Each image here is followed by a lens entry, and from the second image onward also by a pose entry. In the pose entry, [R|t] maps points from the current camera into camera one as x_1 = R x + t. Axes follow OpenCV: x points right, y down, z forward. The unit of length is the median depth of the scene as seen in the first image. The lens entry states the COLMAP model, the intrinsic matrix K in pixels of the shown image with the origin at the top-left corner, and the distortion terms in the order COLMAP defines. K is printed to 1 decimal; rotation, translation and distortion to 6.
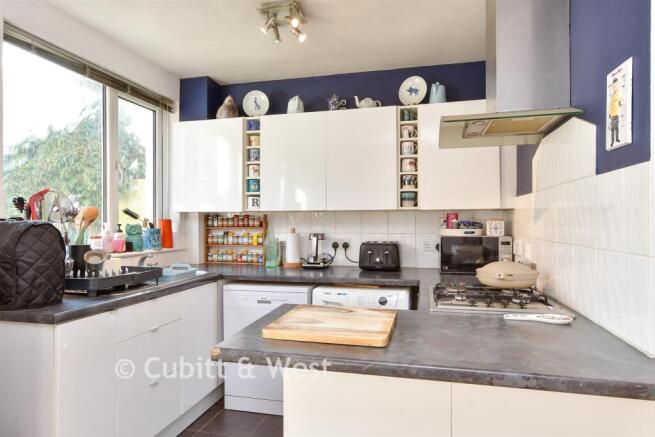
lens RADIAL K [[390.5, 0, 329.8], [0, 390.5, 222.6], [0, 0, 1]] dist [-0.018017, 0.003205]
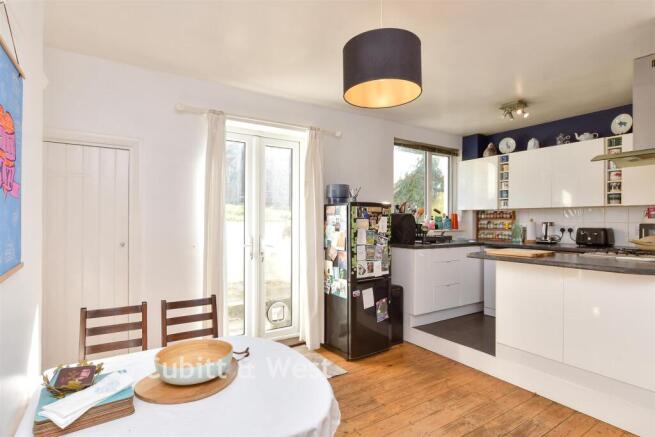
lens RADIAL K [[337.0, 0, 327.8], [0, 337.0, 221.7], [0, 0, 1]] dist [0.002353, 0.002386]
pose [[0.720051, 0.008223, -0.693872, 0.281979], [-0.007213, 0.999964, 0.004365, 0.027249], [0.693883, 0.001862, 0.720085, -0.627607]]
